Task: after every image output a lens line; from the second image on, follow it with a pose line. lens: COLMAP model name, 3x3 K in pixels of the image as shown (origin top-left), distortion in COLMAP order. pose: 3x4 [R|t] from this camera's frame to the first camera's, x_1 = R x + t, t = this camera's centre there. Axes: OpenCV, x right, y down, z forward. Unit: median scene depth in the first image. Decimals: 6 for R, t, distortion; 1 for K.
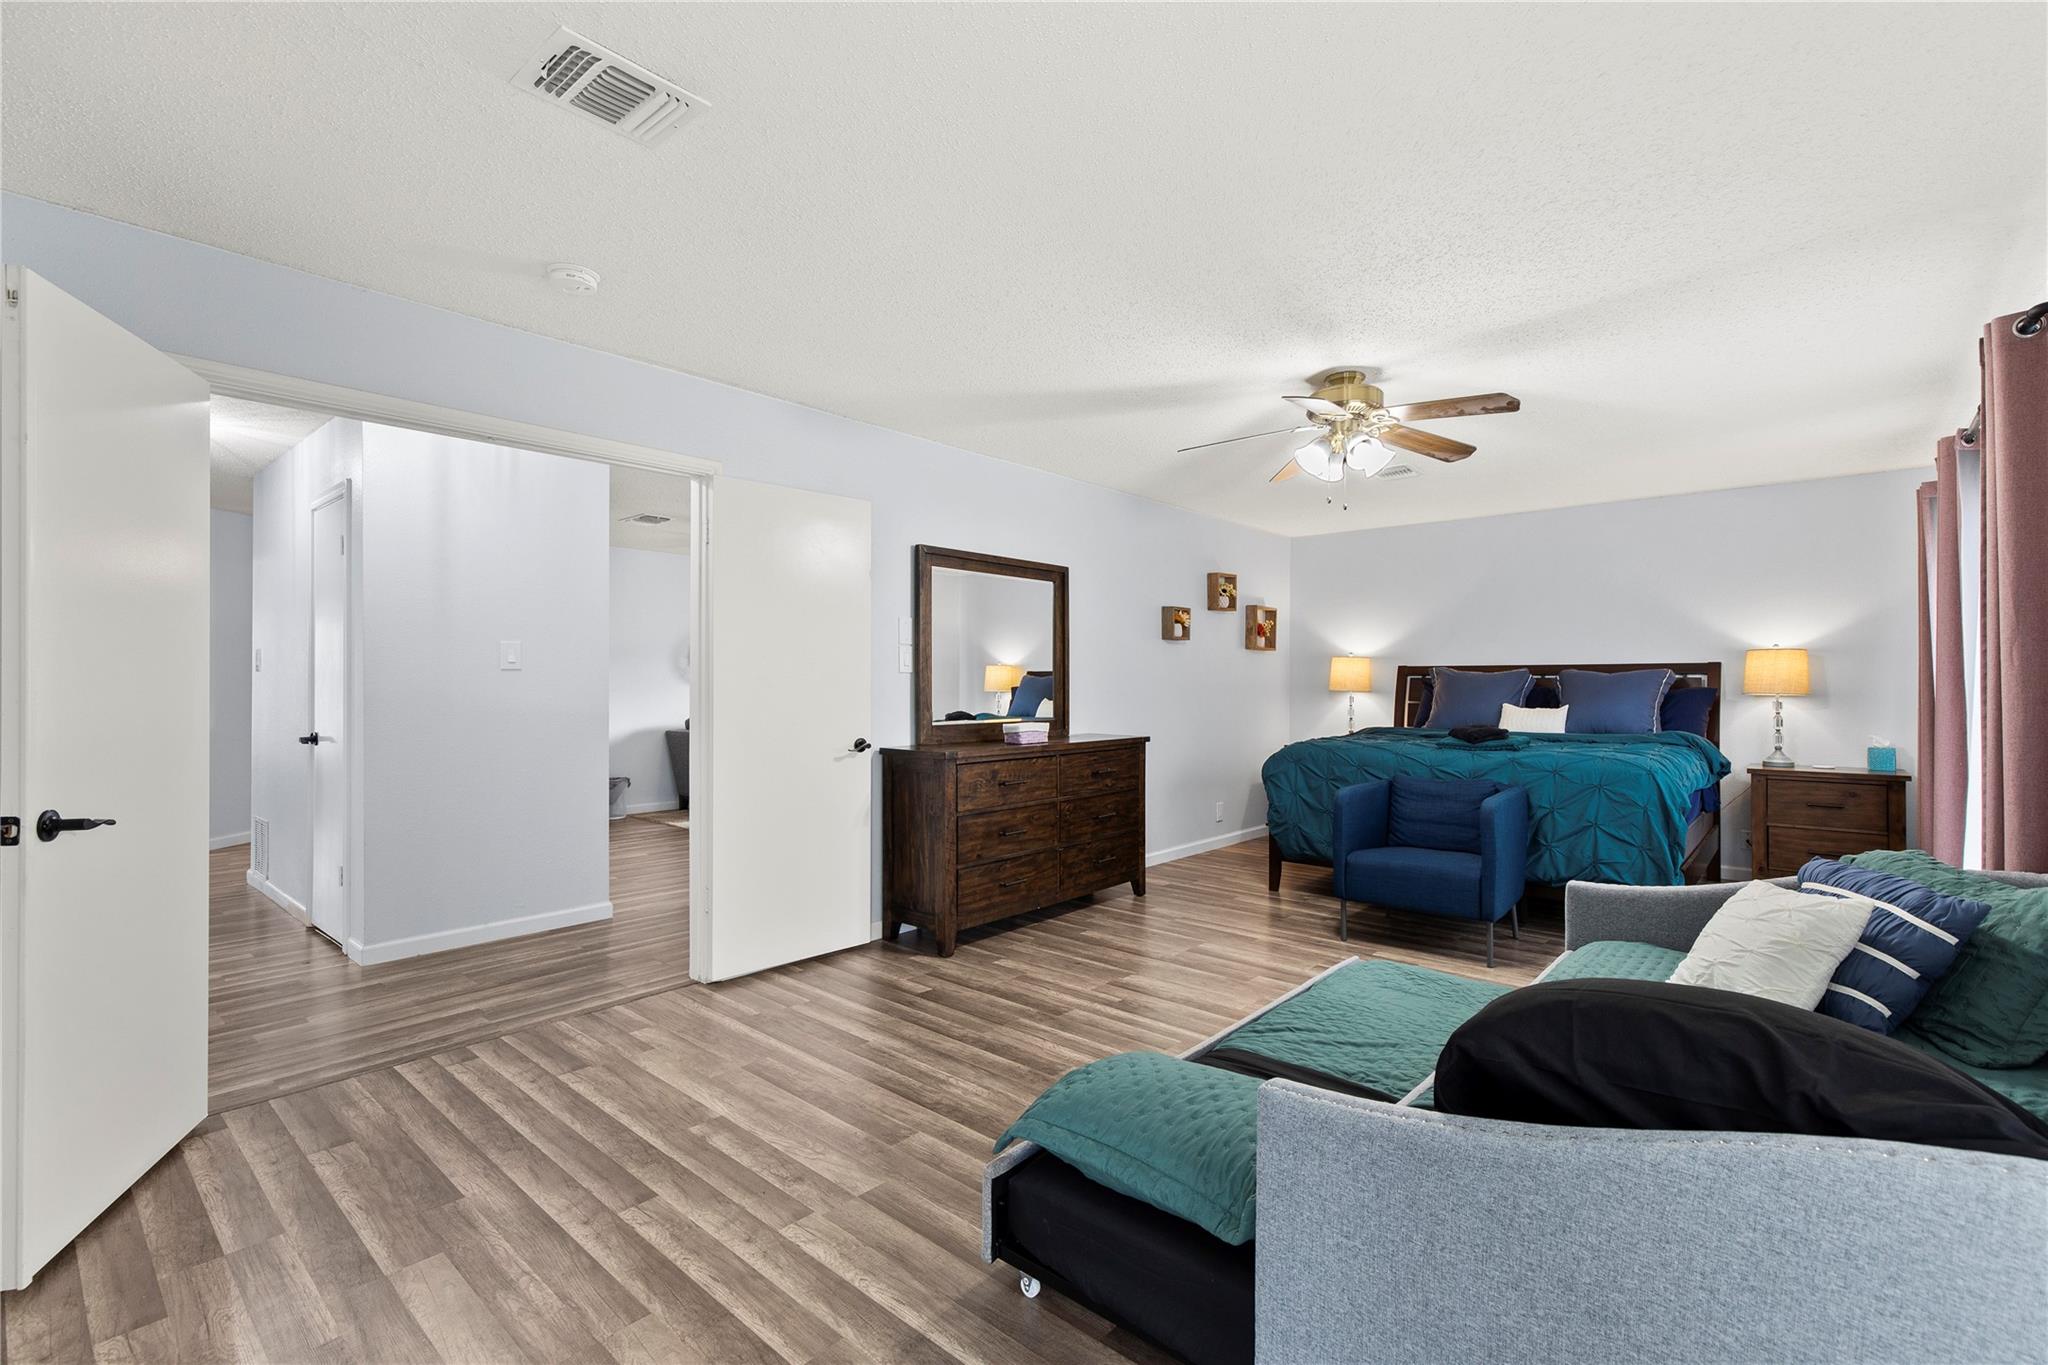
lens RADIAL K [[947.8, 0, 1038.3], [0, 947.8, 688.0], [0, 0, 1]] dist [0.018408, 0.000530]
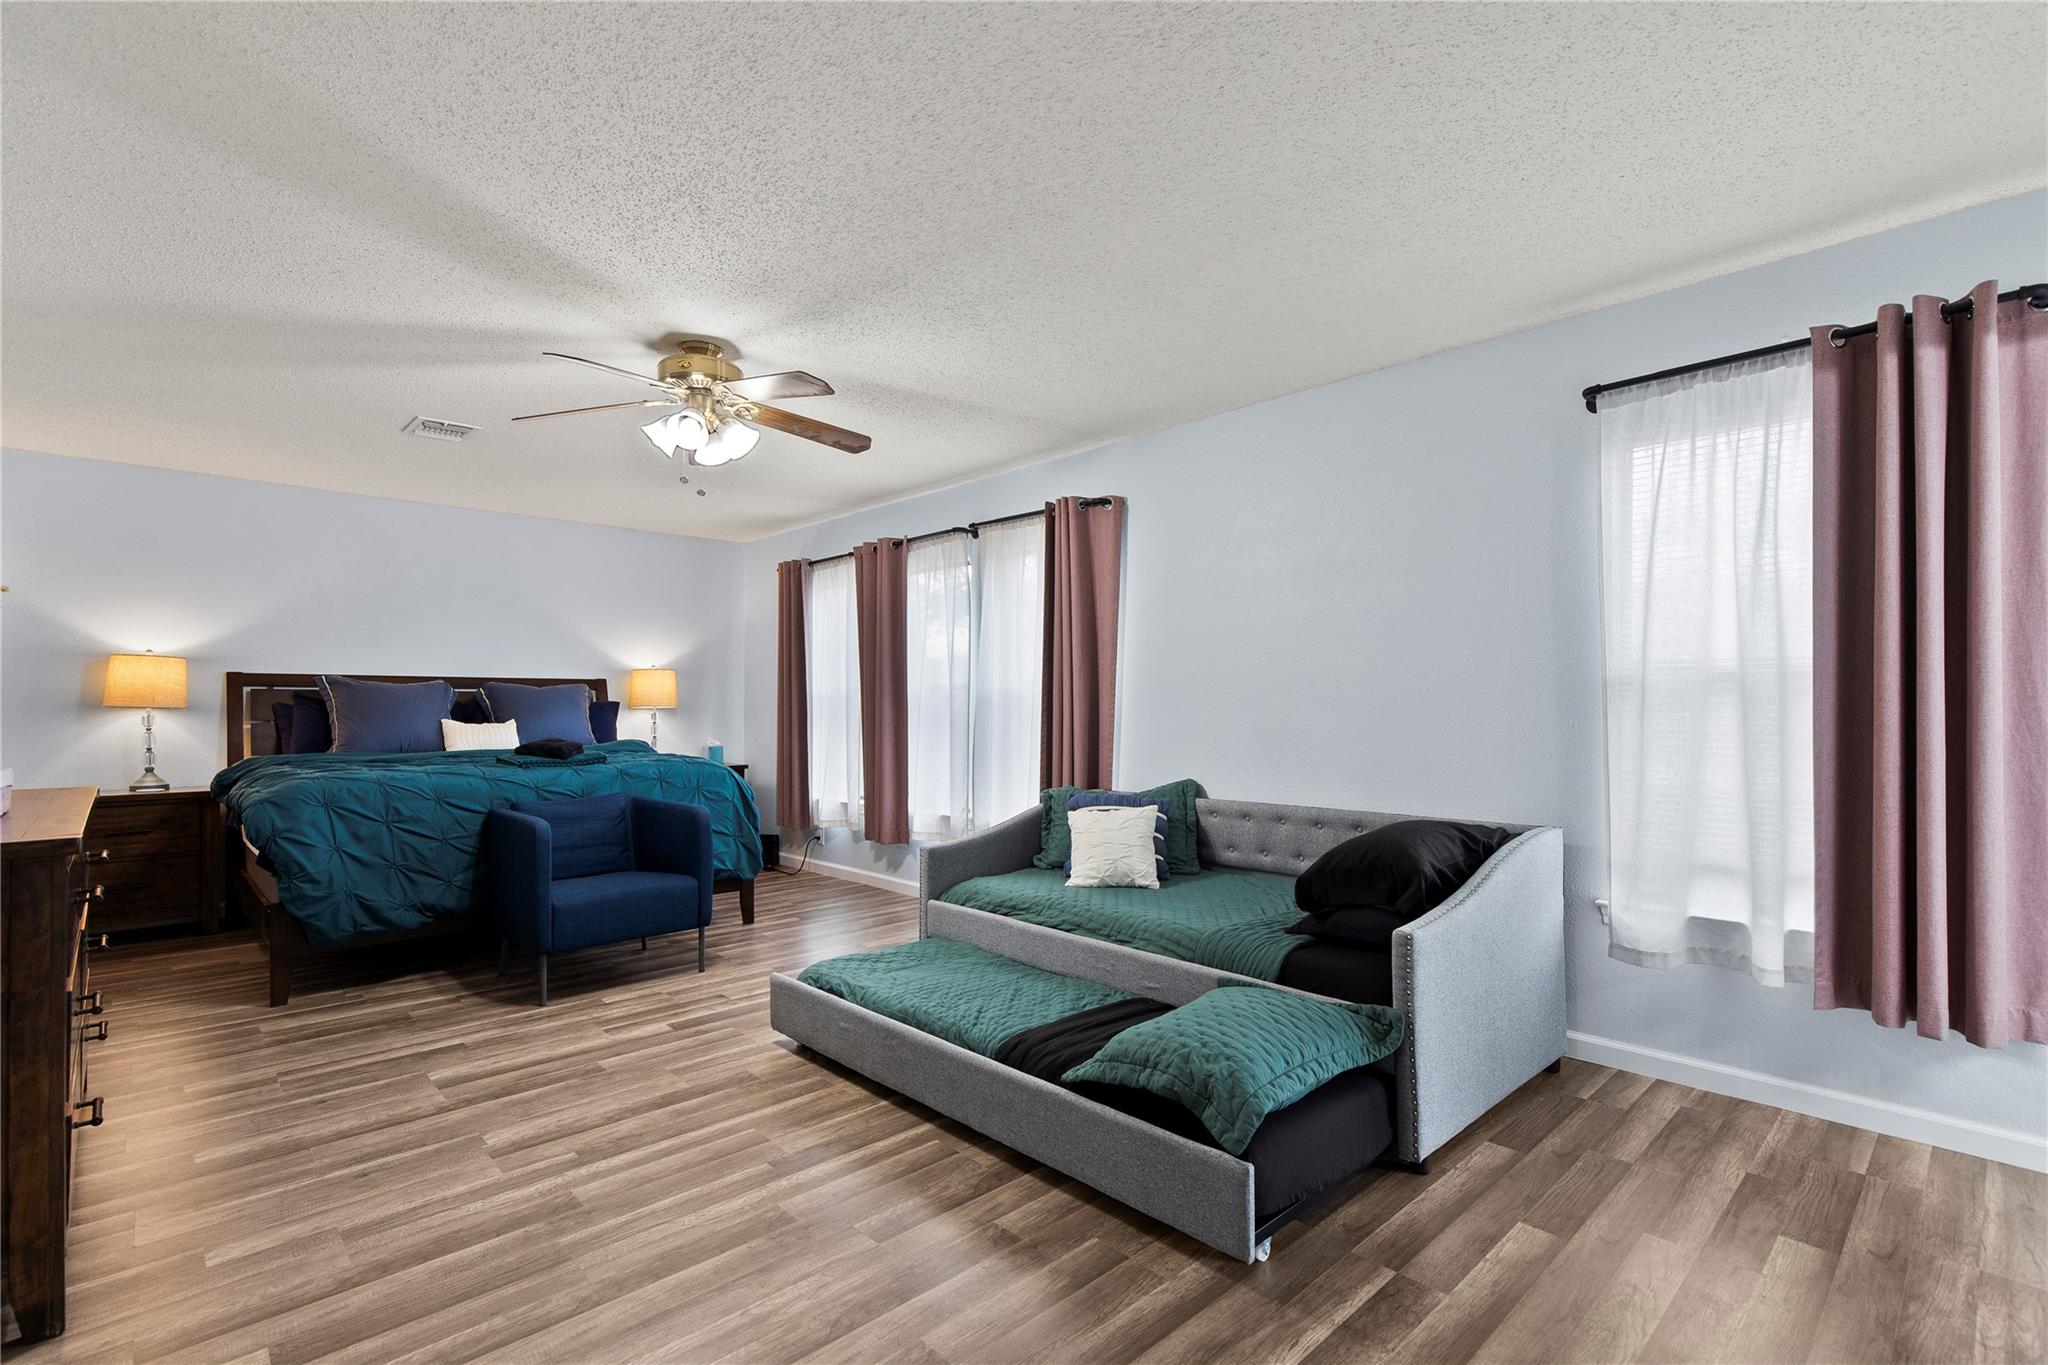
lens RADIAL K [[947.8, 0, 1038.5], [0, 947.8, 677.3], [0, 0, 1]] dist [0.018408, 0.000530]
pose [[0.079836, 0.025404, 0.996484, -0.436863], [0.002655, 0.999666, -0.025698, 0.001478], [-0.996804, 0.004697, 0.079742, 0.453872]]
